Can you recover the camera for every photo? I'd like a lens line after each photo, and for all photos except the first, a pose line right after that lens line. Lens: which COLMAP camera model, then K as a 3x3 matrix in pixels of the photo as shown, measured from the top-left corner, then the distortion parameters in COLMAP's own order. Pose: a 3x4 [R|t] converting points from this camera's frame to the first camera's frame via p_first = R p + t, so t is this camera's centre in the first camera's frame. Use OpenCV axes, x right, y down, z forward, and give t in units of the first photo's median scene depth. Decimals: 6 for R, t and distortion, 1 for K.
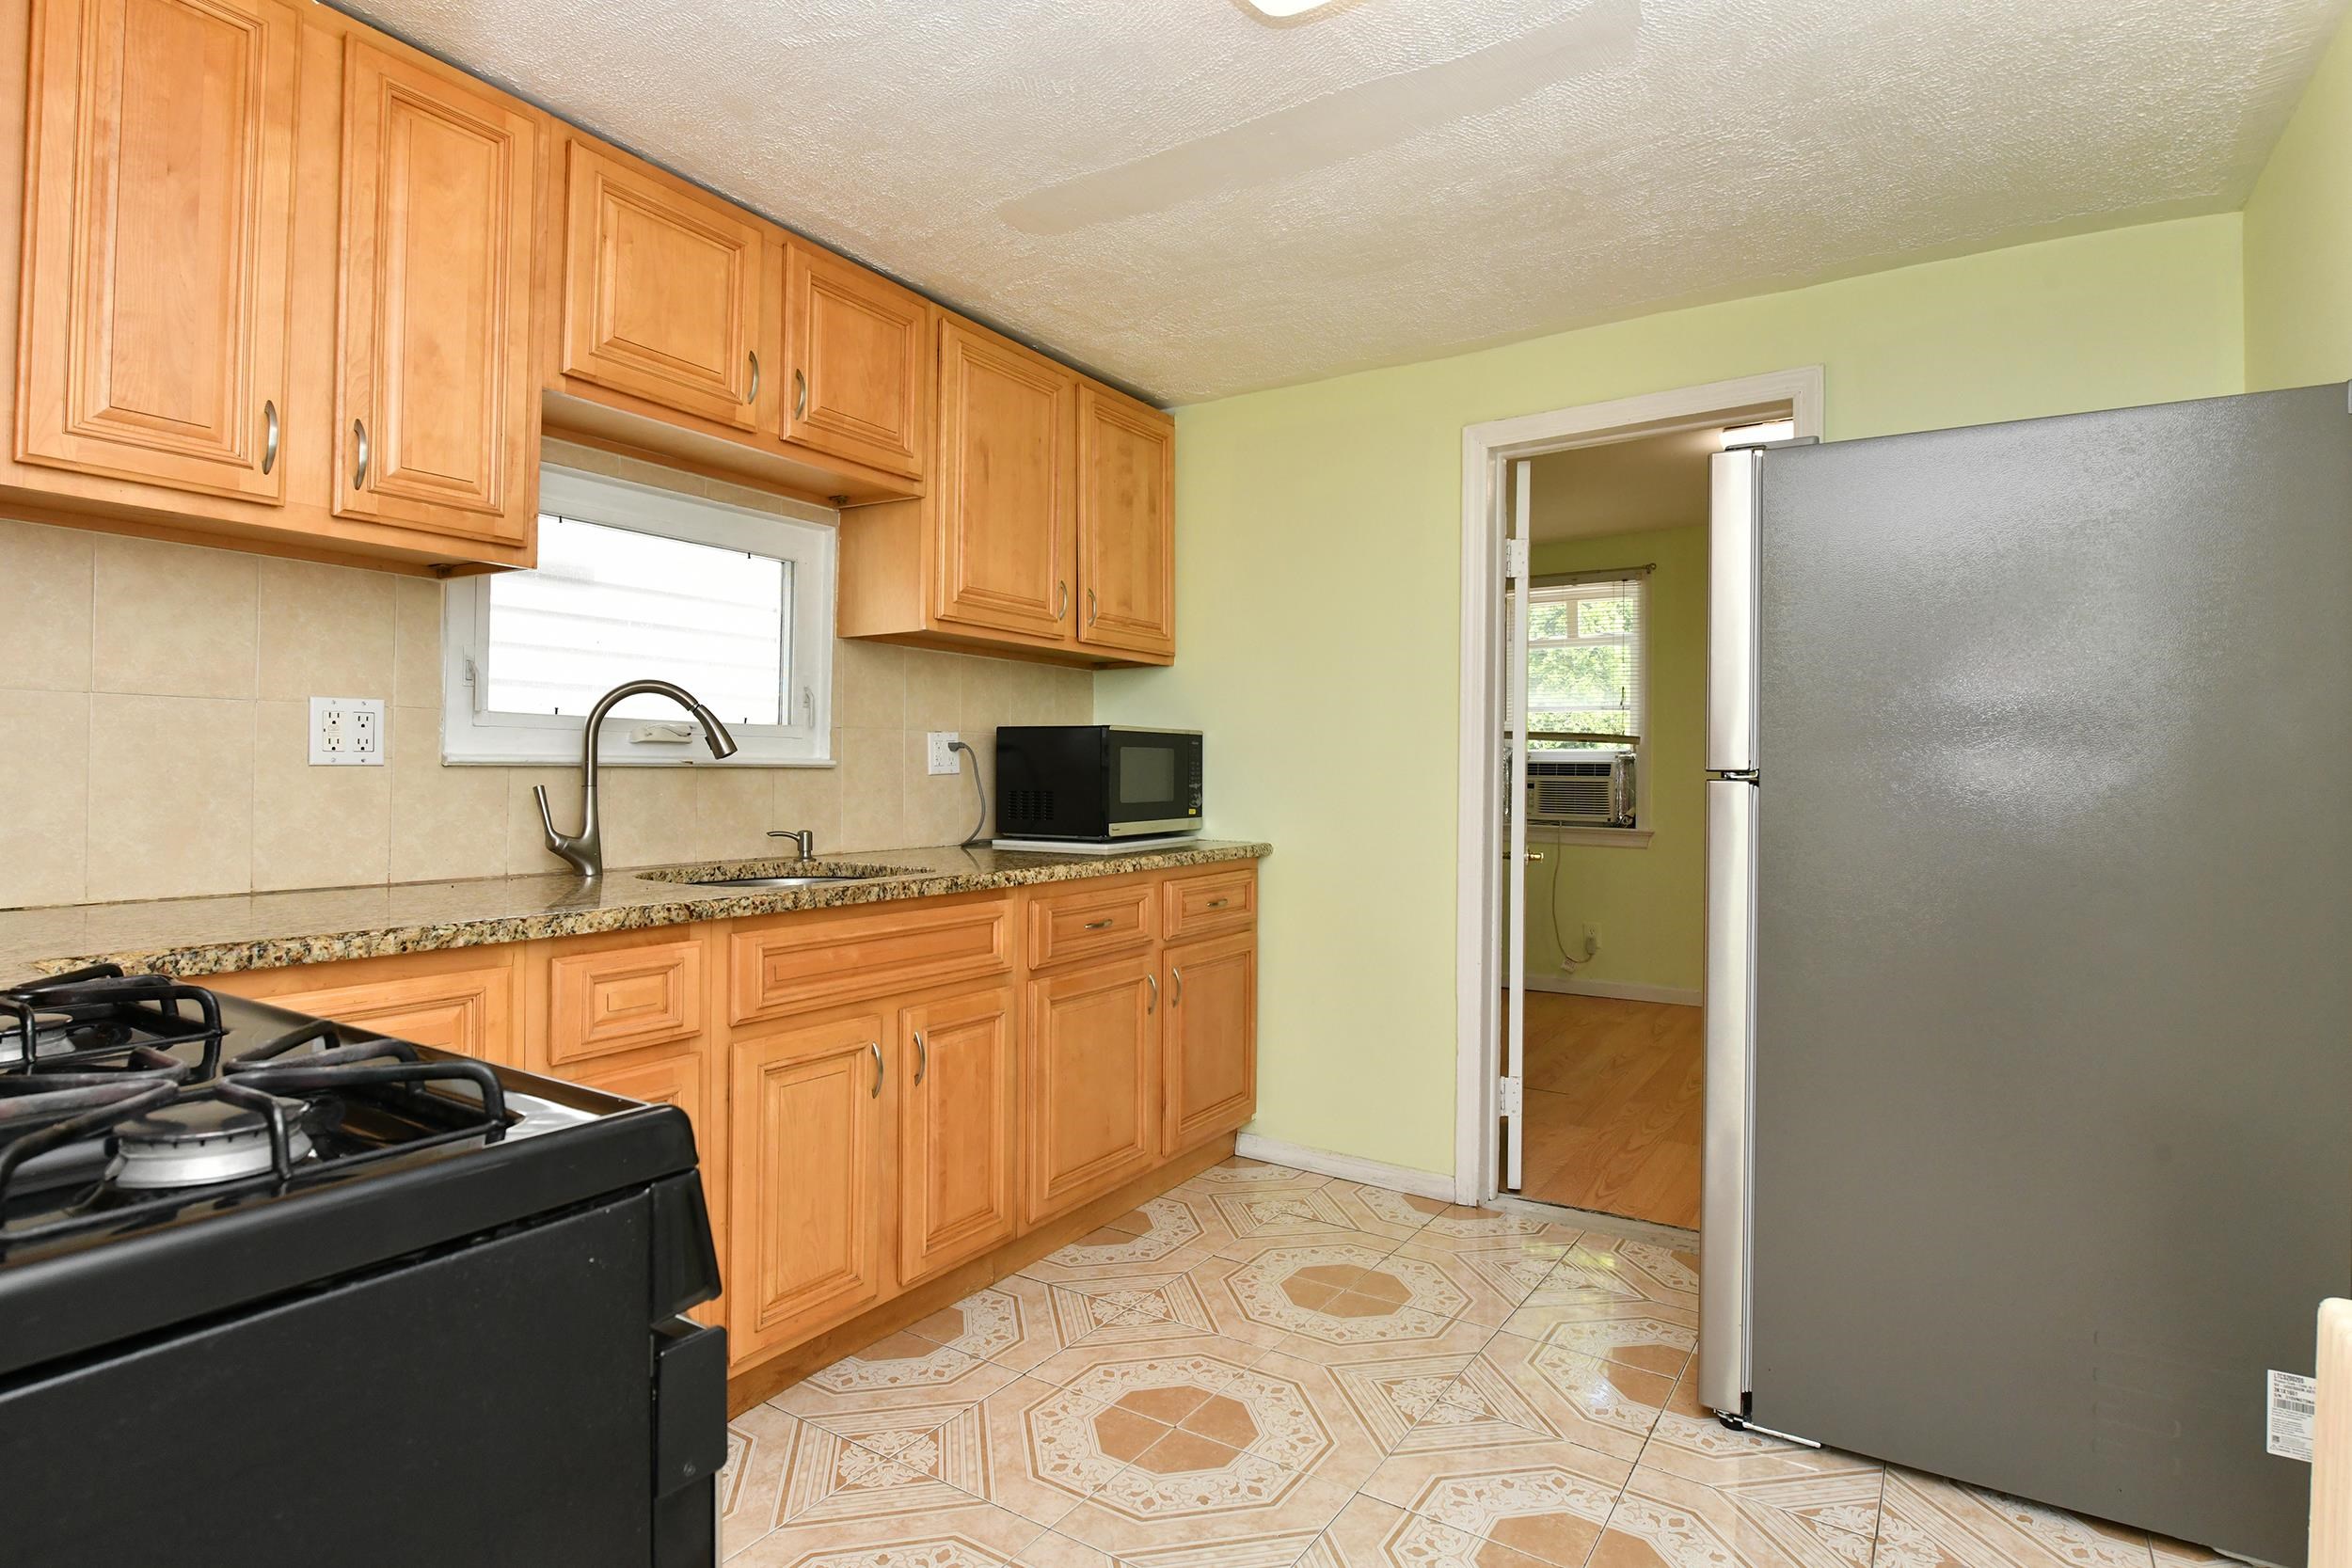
lens RADIAL K [[1203.0, 0, 1166.7], [0, 1203.0, 767.7], [0, 0, 1]] dist [-0.002862, -0.005354]
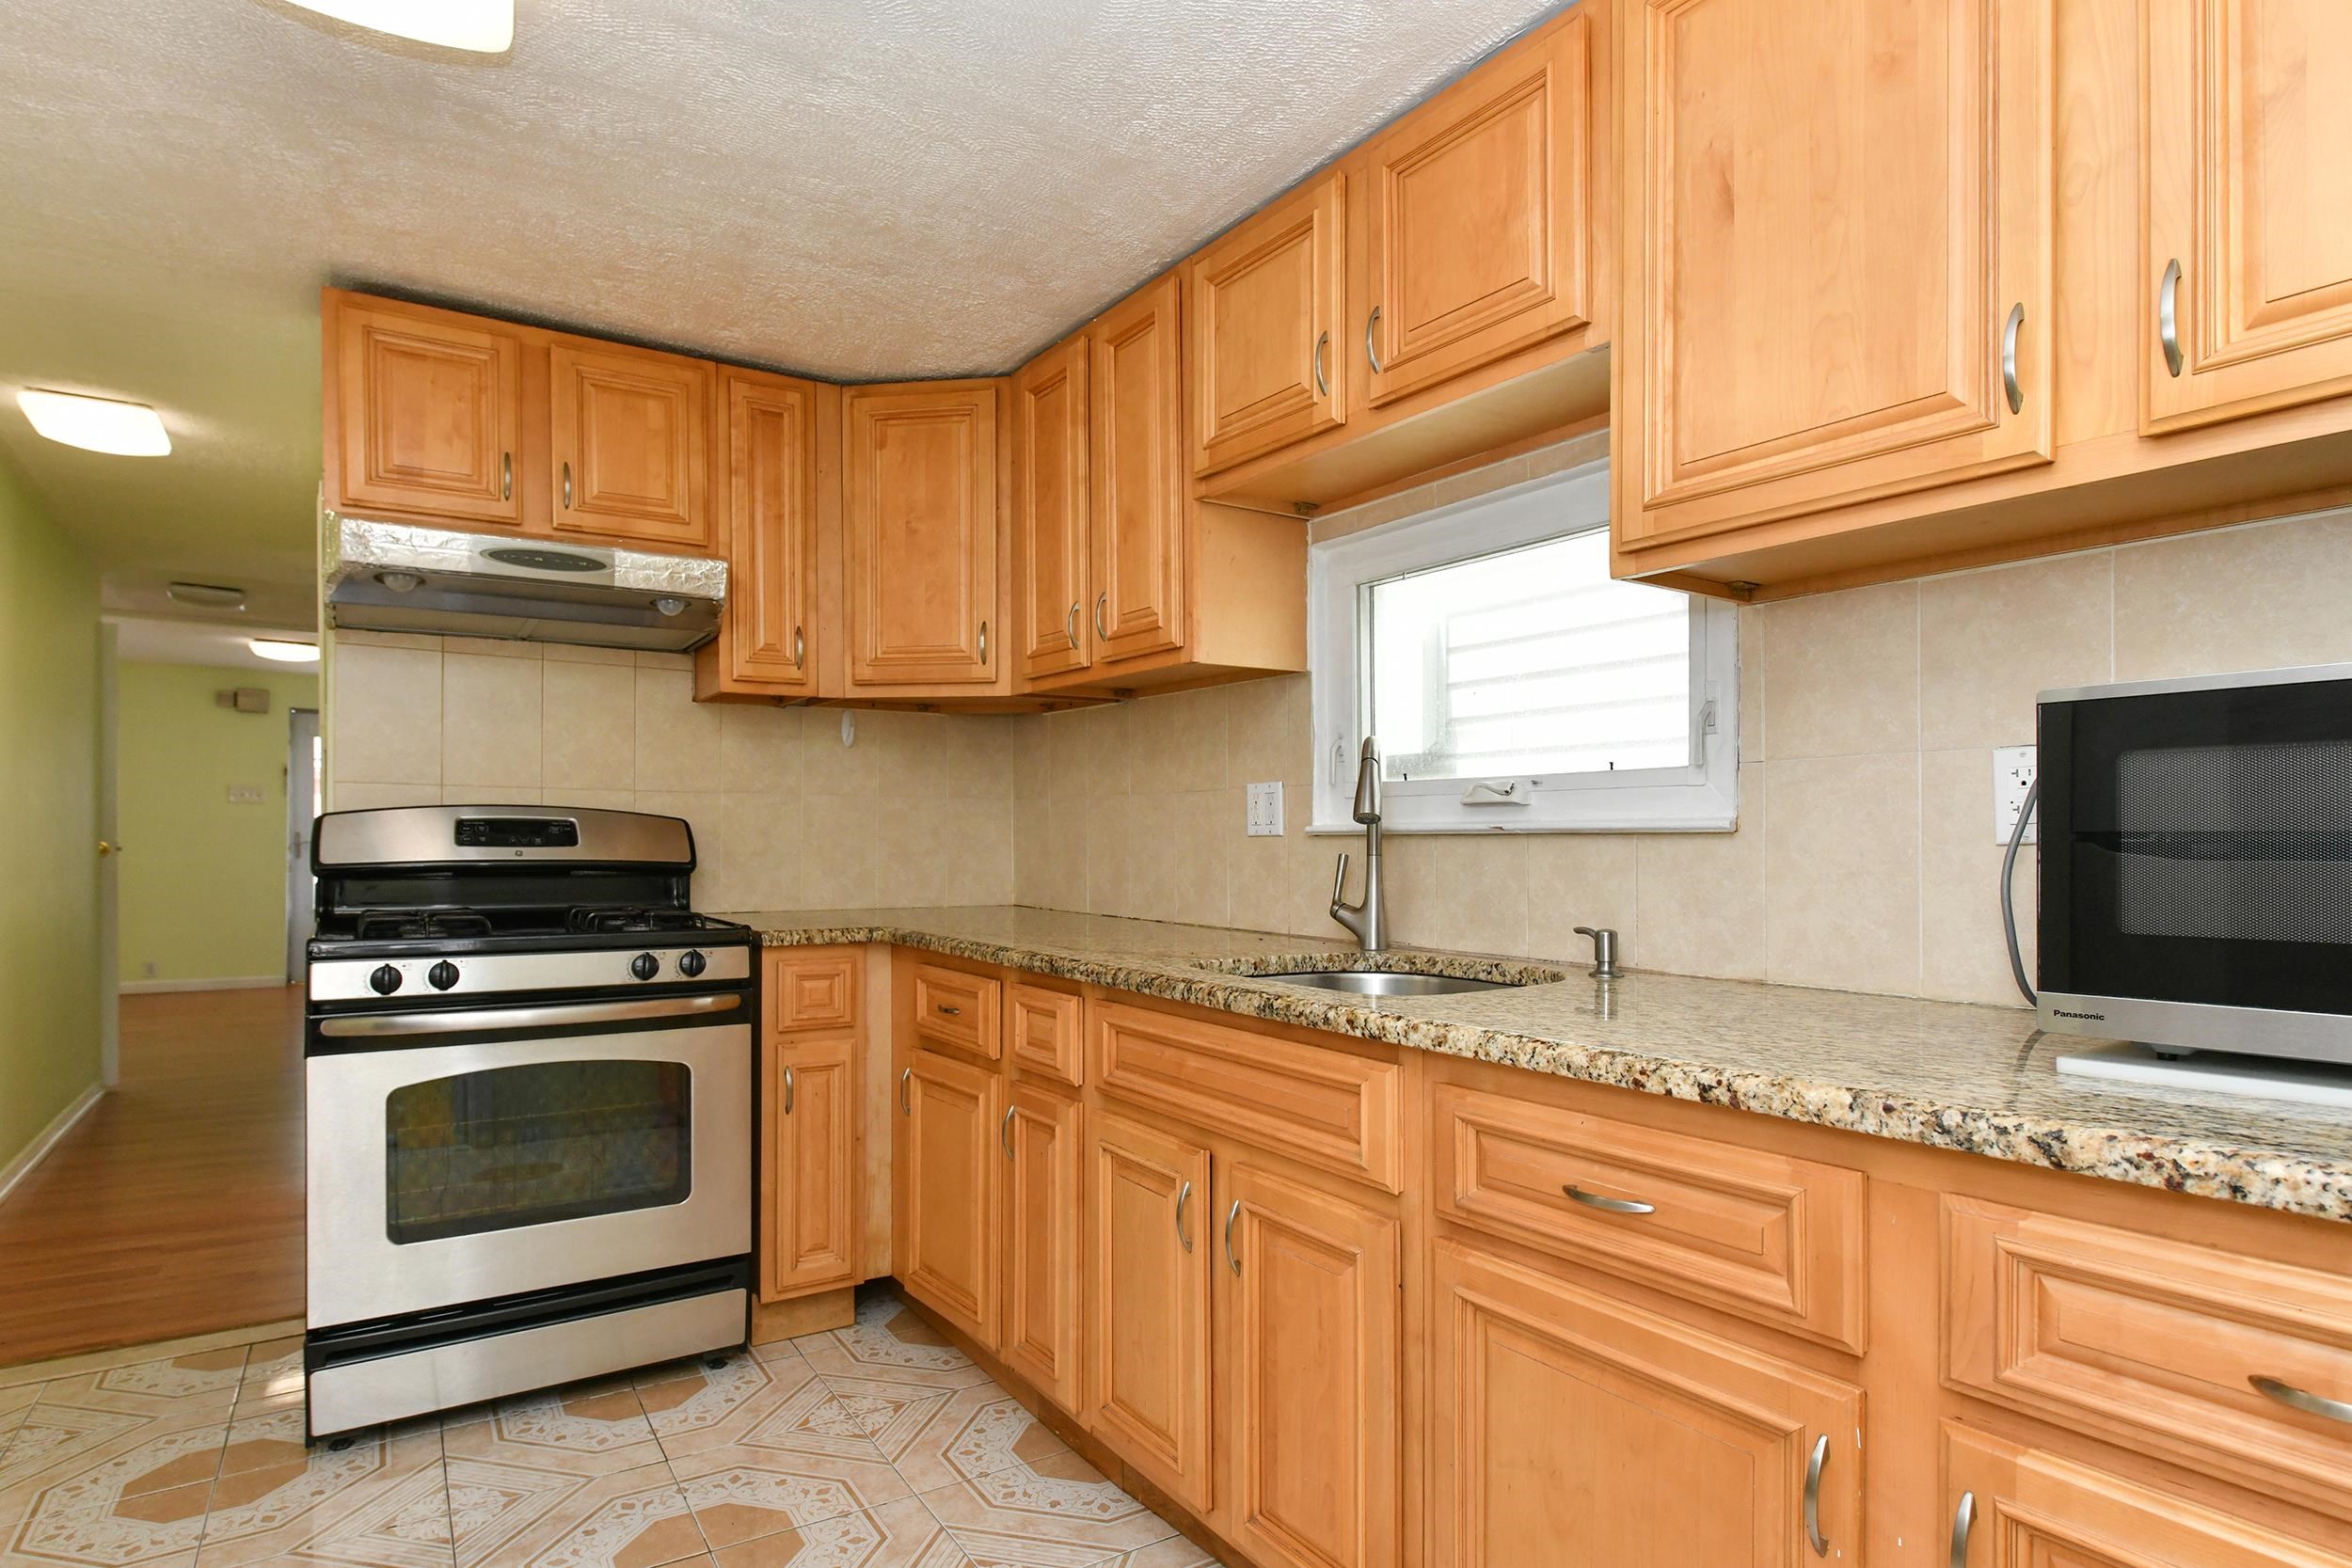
lens RADIAL K [[1229.5, 0, 1180.9], [0, 1229.5, 840.5], [0, 0, 1]] dist [-0.002834, -0.000925]
pose [[-0.391838, -0.008443, -0.919995, 0.437363], [-0.001451, 0.999962, -0.008559, 0.011163], [0.920033, -0.002018, -0.391835, 1.149495]]
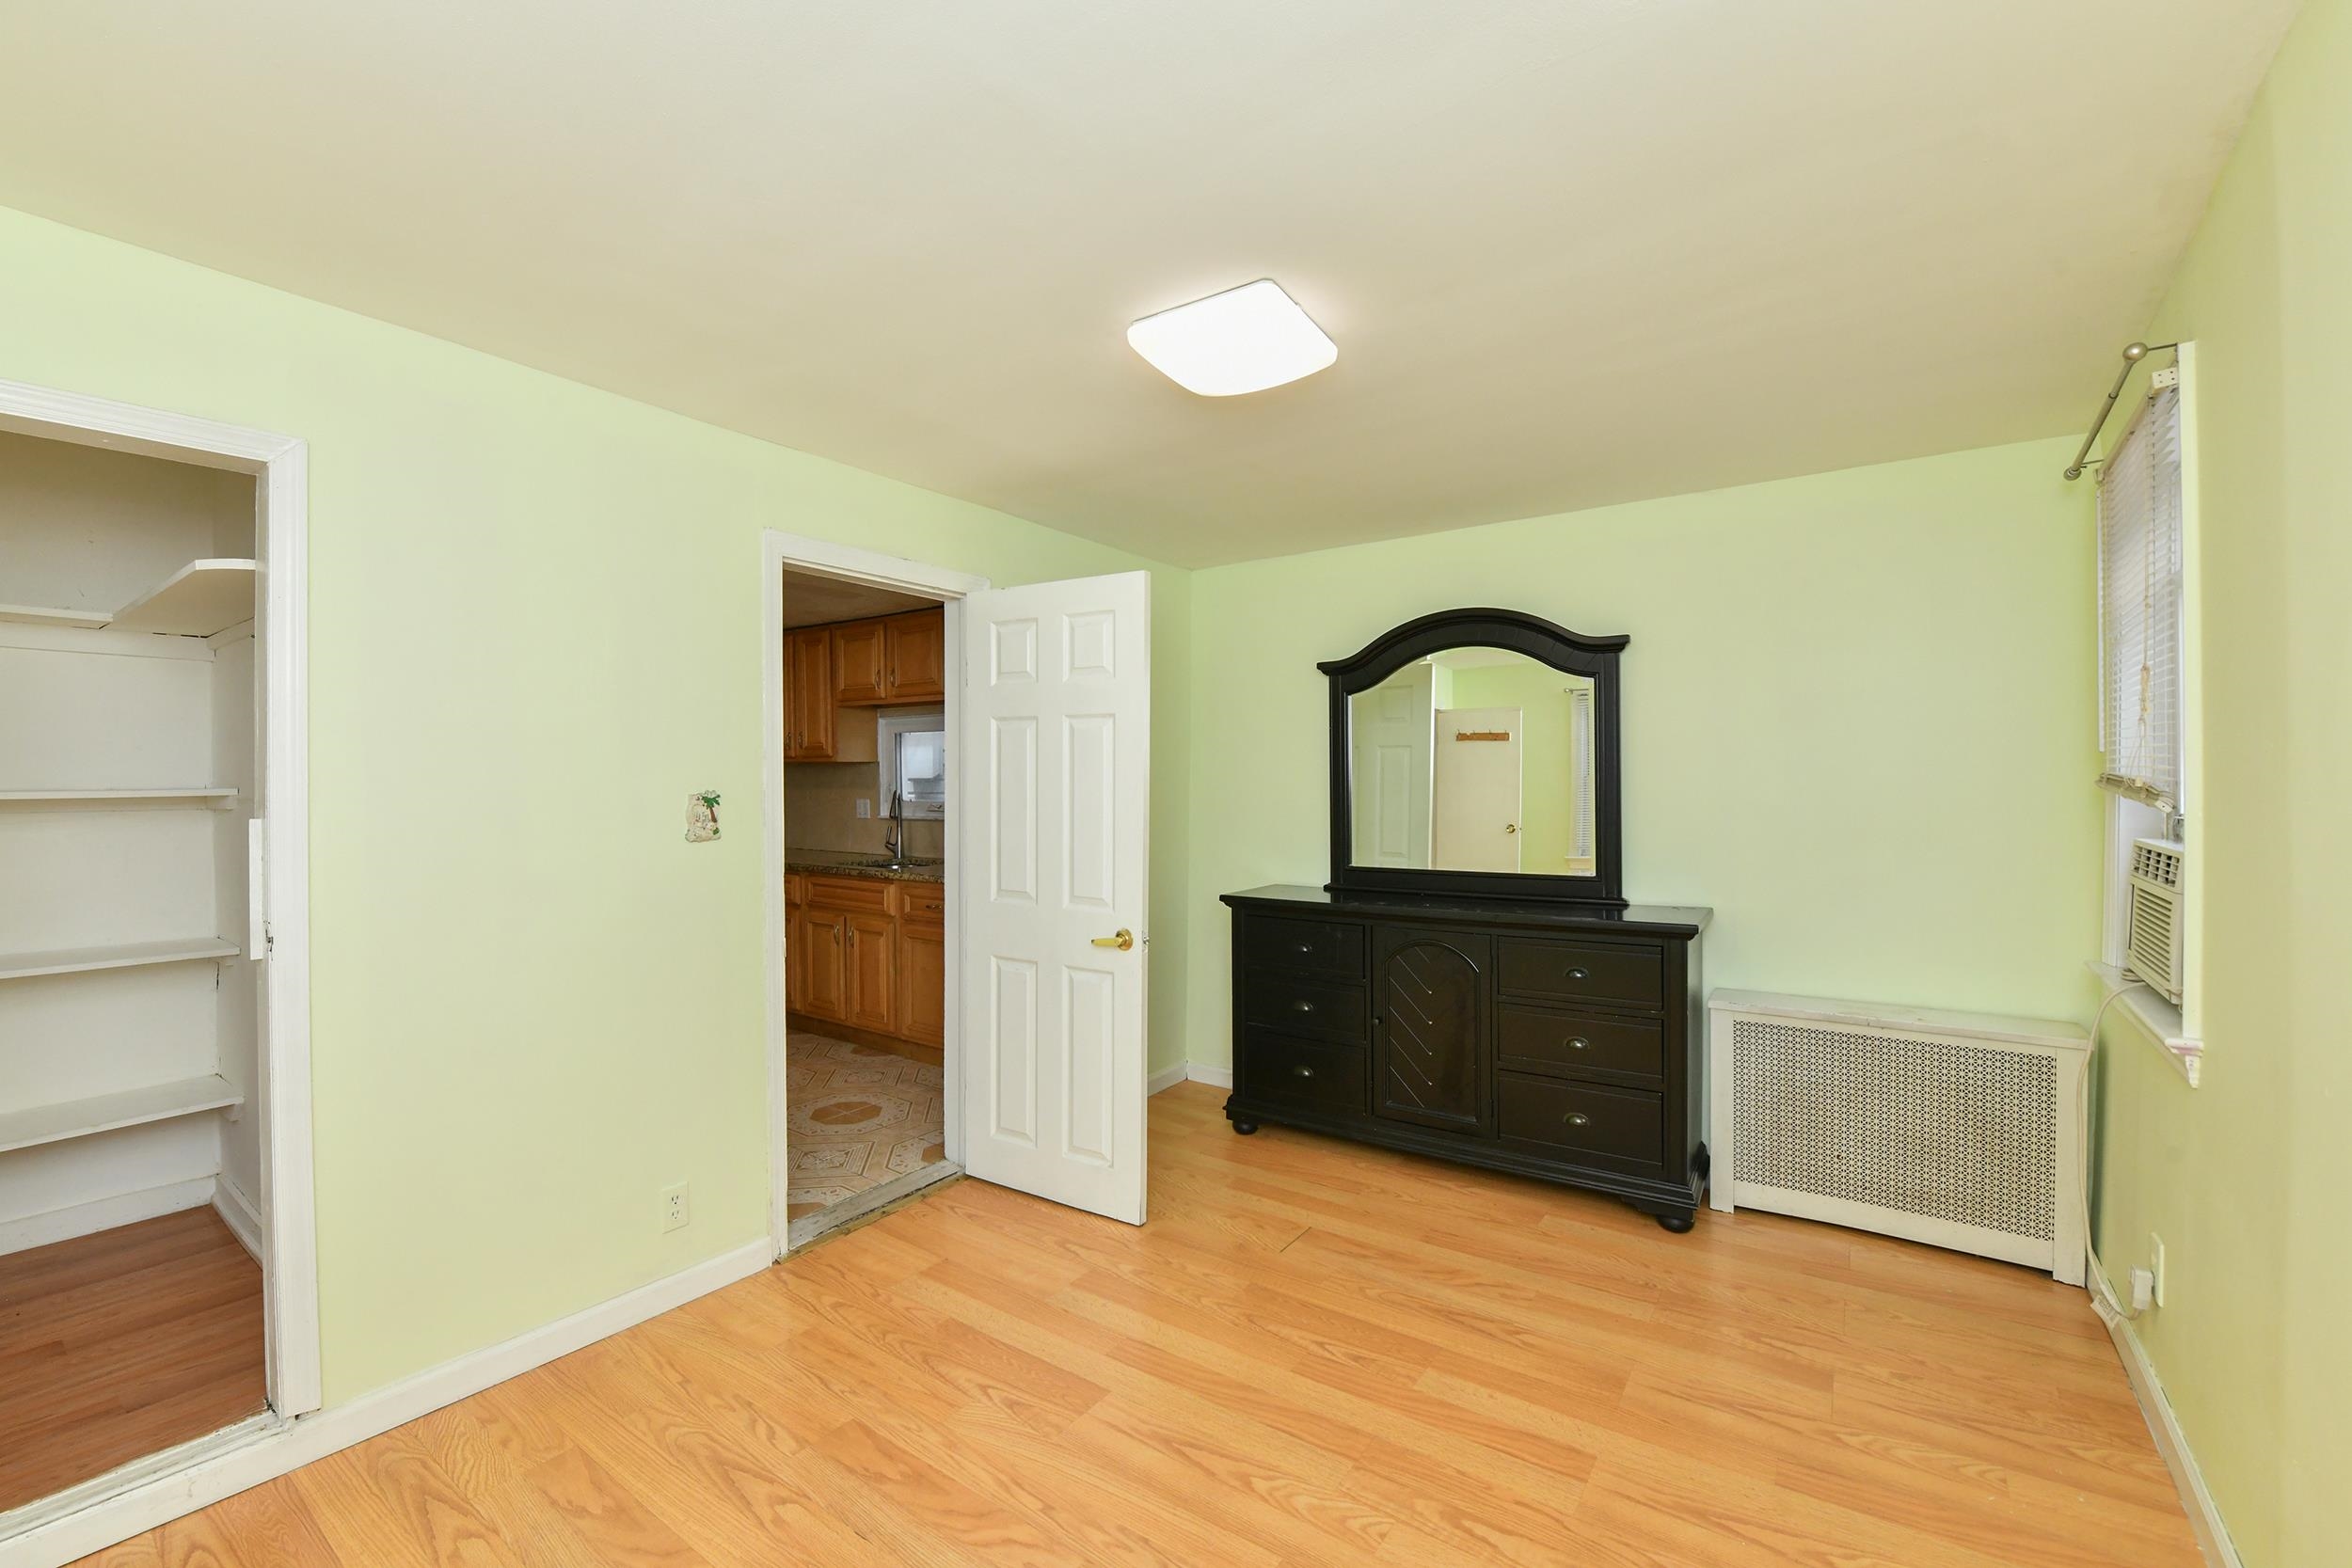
lens RADIAL K [[978.2, 0, 1173.2], [0, 978.2, 765.8], [0, 0, 1]] dist [-0.000856, -0.000194]
pose [[-0.047560, -0.014278, -0.998766, 1.711499], [0.011100, 0.999829, -0.014822, -0.081116], [0.998807, -0.011791, -0.047393, 1.642865]]
